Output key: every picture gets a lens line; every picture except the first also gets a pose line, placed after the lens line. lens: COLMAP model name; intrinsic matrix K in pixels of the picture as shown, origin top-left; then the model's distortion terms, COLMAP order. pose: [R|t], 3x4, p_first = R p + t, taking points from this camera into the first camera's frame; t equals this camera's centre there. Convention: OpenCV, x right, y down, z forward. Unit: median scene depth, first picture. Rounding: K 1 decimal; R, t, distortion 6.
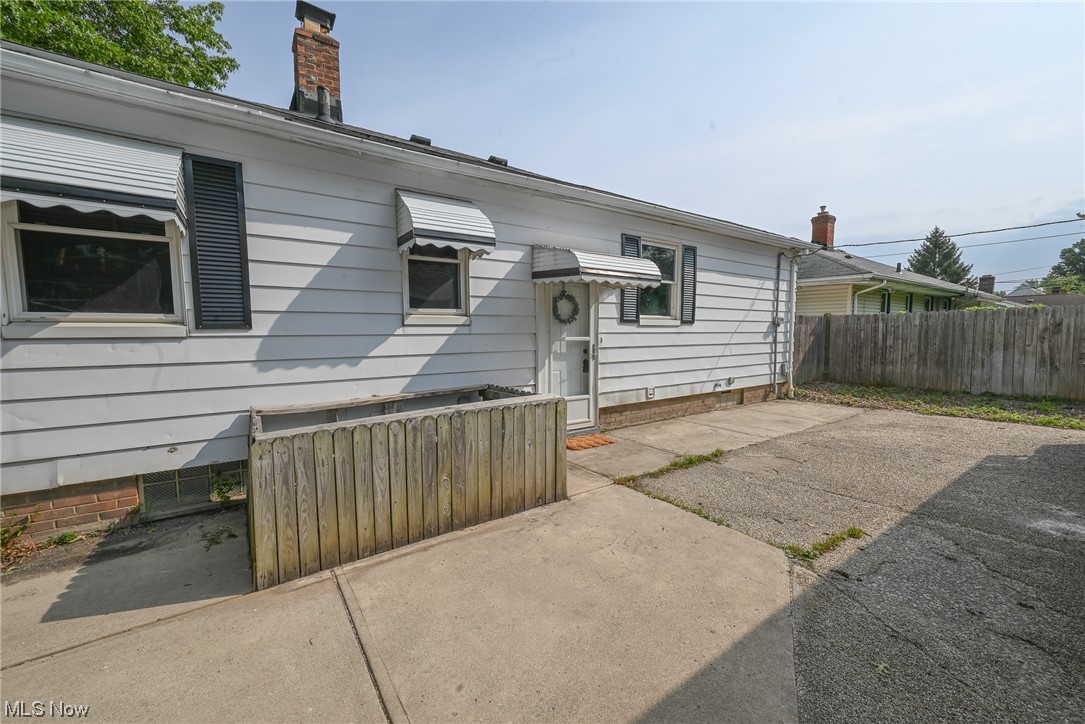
lens RADIAL K [[426.4, 0, 541.9], [0, 426.4, 365.2], [0, 0, 1]] dist [-0.009632, 0.000278]
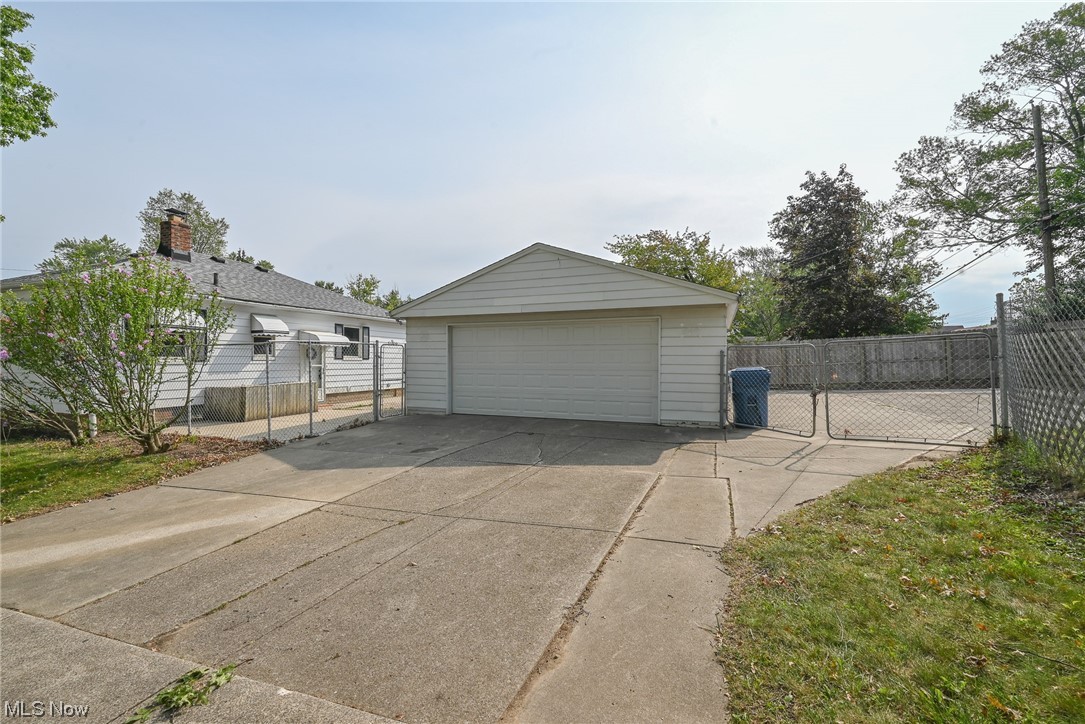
lens RADIAL K [[461.0, 0, 541.3], [0, 461.0, 366.1], [0, 0, 1]] dist [-0.014783, 0.001694]
pose [[0.825037, -0.002747, 0.565072, -0.437225], [0.043564, 0.997321, -0.058758, 0.195964], [-0.563397, 0.073095, 0.822946, -2.442424]]
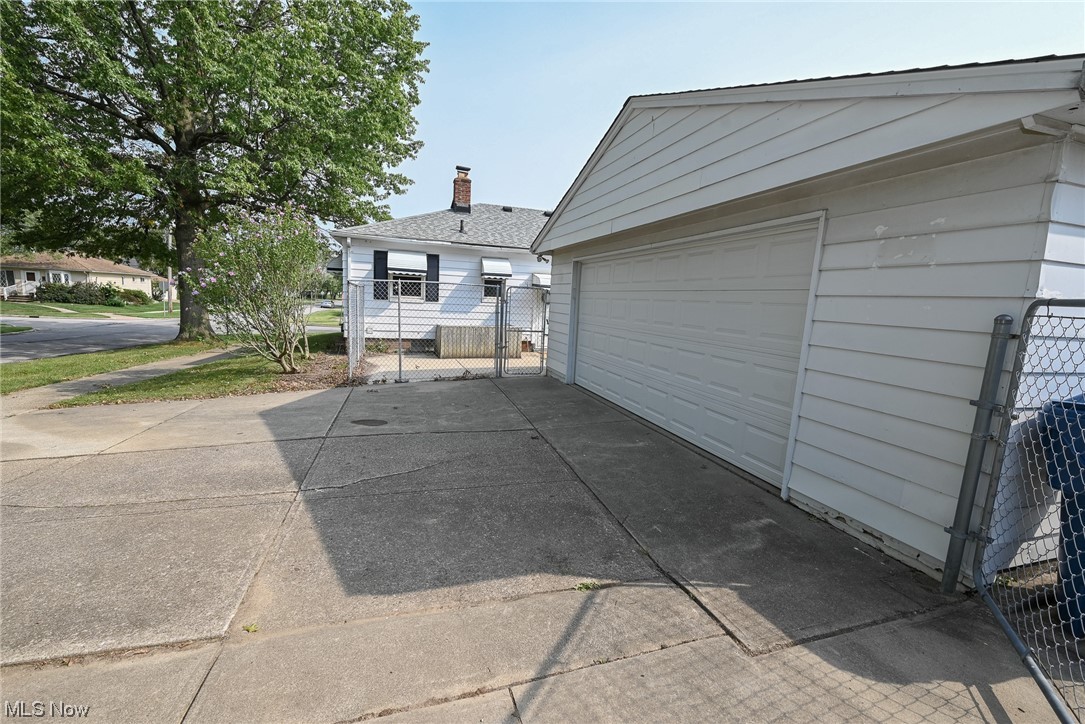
lens RADIAL K [[461.0, 0, 550.8], [0, 461.0, 372.9], [0, 0, 1]] dist [-0.014783, 0.001694]
pose [[0.957487, 0.092993, -0.273075, 1.008094], [-0.074418, 0.994201, 0.077634, 0.106171], [0.278711, -0.054012, 0.958855, -1.880427]]
